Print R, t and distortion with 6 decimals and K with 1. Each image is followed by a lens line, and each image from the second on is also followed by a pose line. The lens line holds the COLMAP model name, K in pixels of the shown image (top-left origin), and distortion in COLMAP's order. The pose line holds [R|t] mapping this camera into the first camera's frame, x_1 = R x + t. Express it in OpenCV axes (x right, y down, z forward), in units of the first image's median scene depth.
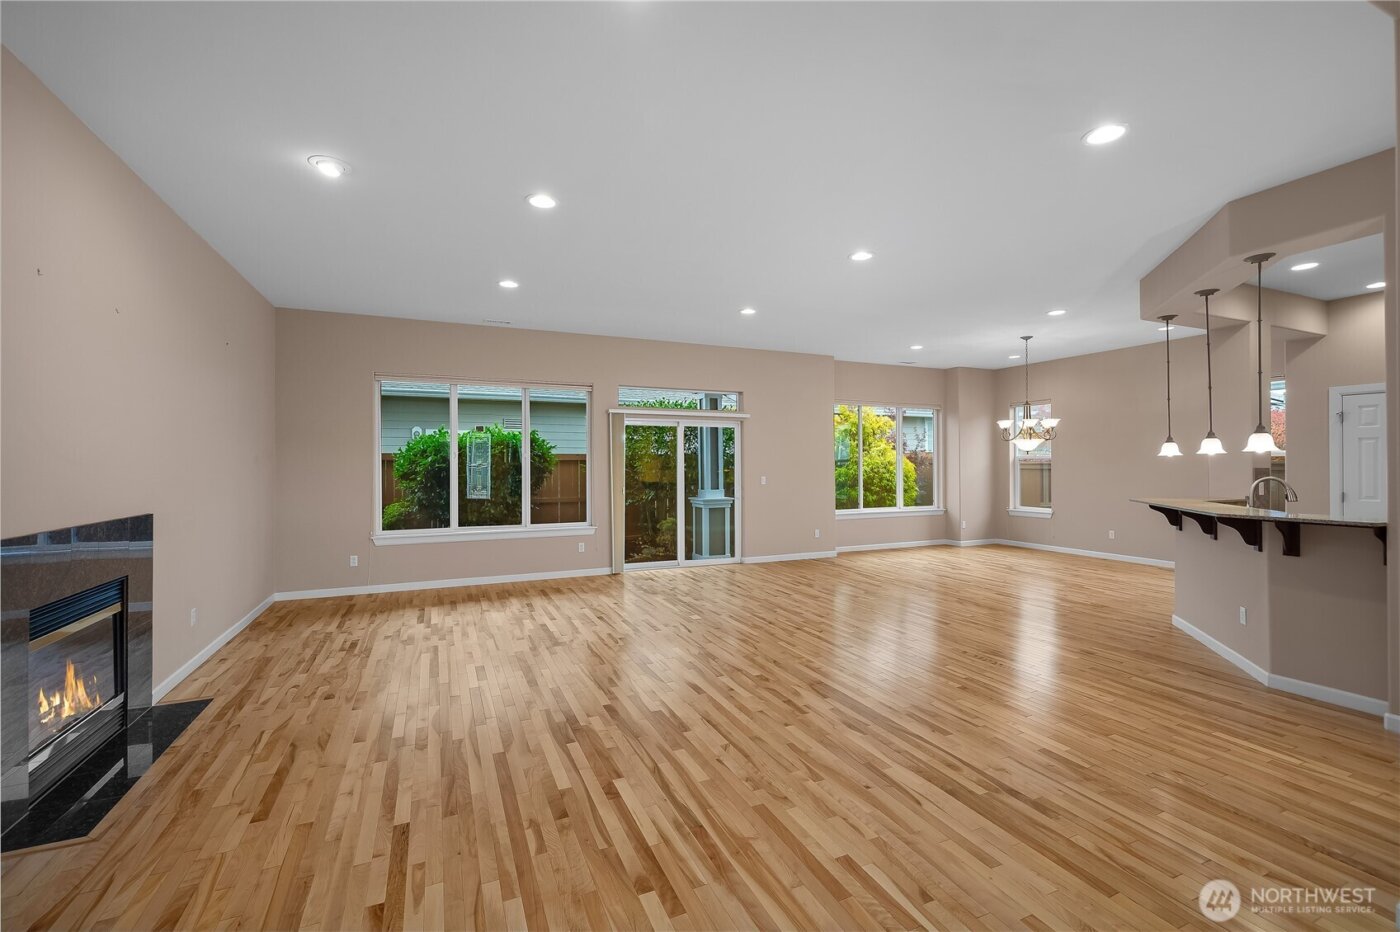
lens RADIAL K [[597.7, 0, 702.9], [0, 597.7, 454.2], [0, 0, 1]] dist [0.002497, 0.000250]
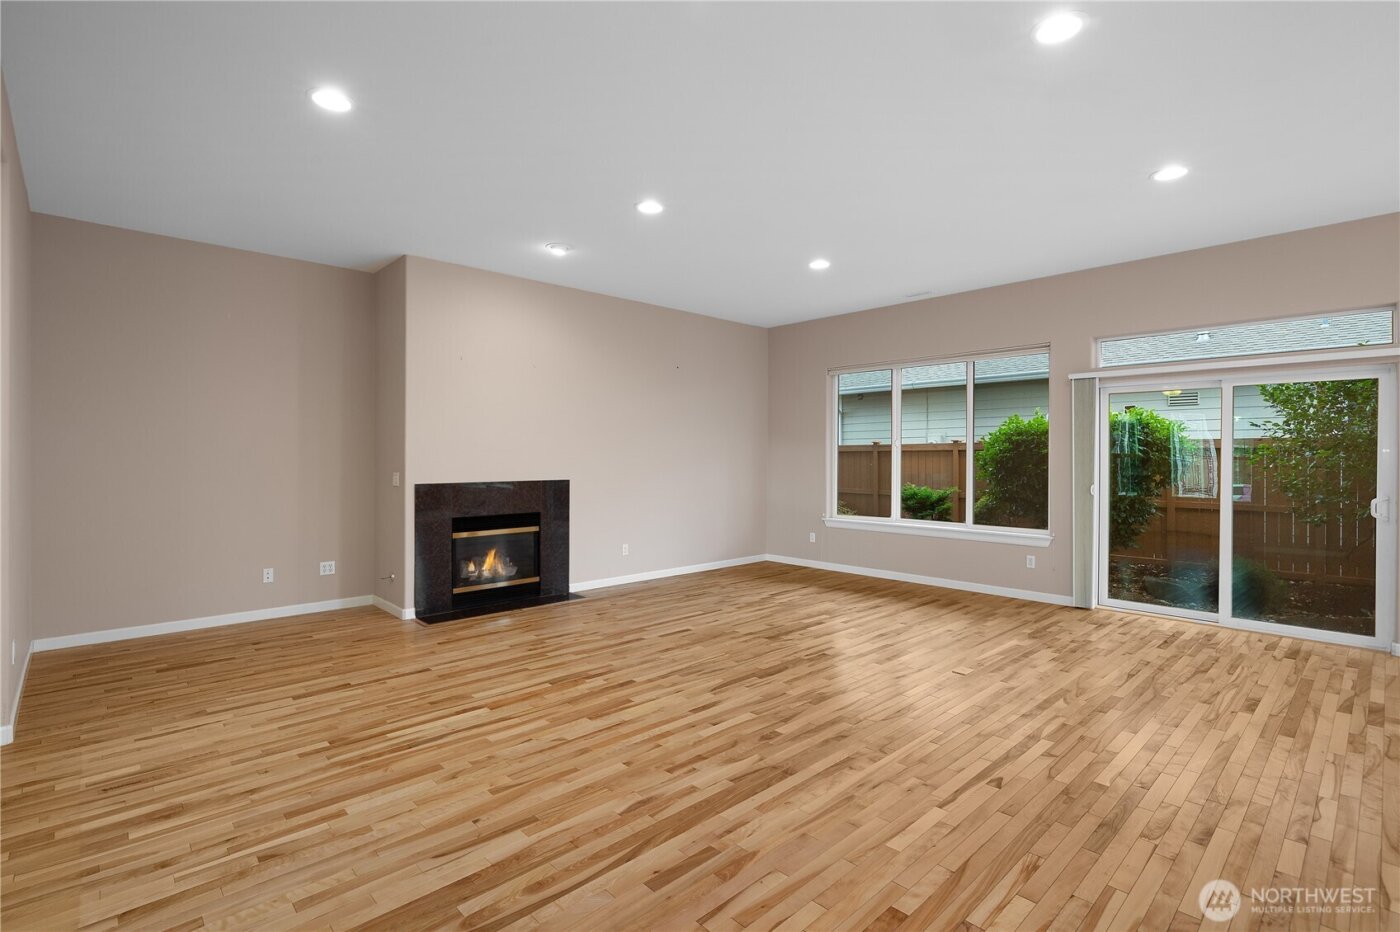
lens RADIAL K [[656.0, 0, 658.2], [0, 656.0, 462.9], [0, 0, 1]] dist [-0.000549, 0.000036]
pose [[0.307608, 0.010042, -0.951460, 0.954726], [0.012128, 0.999822, 0.014473, 0.049539], [0.951436, -0.015992, 0.307431, 0.777479]]
